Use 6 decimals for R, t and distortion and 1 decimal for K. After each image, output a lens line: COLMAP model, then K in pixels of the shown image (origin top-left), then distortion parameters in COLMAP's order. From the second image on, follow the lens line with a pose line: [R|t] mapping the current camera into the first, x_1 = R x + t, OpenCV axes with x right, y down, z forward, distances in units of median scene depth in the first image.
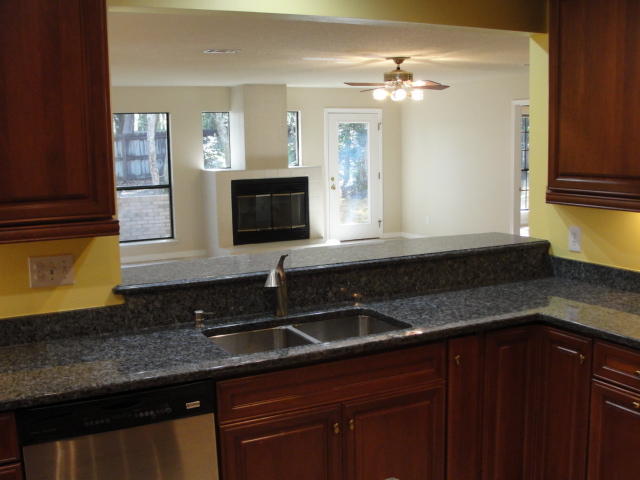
lens RADIAL K [[718.4, 0, 320.0], [0, 718.4, 240.0], [0, 0, 1]] dist [-0.155885, 0.047472]
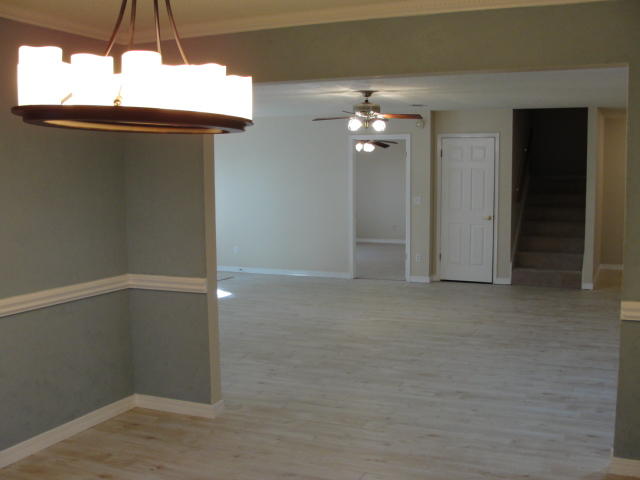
lens RADIAL K [[718.4, 0, 320.0], [0, 718.4, 240.0], [0, 0, 1]] dist [-0.155885, 0.047472]
pose [[0.777800, -0.043433, 0.627010, -0.434324], [0.078849, 0.996471, -0.028785, -0.004219], [-0.623547, 0.071828, 0.778479, 0.150065]]
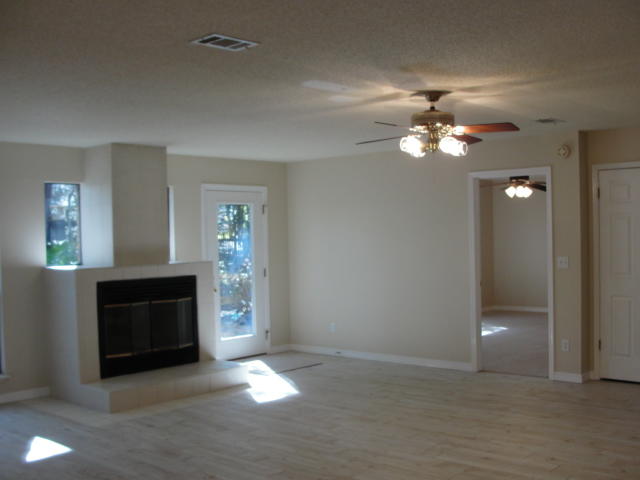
lens RADIAL K [[718.4, 0, 320.0], [0, 718.4, 240.0], [0, 0, 1]] dist [-0.155885, 0.047472]
pose [[0.931839, -0.006370, 0.362816, -0.163311], [0.056866, 0.990055, -0.128671, -0.024420], [-0.358388, 0.140533, 0.922935, 0.295107]]
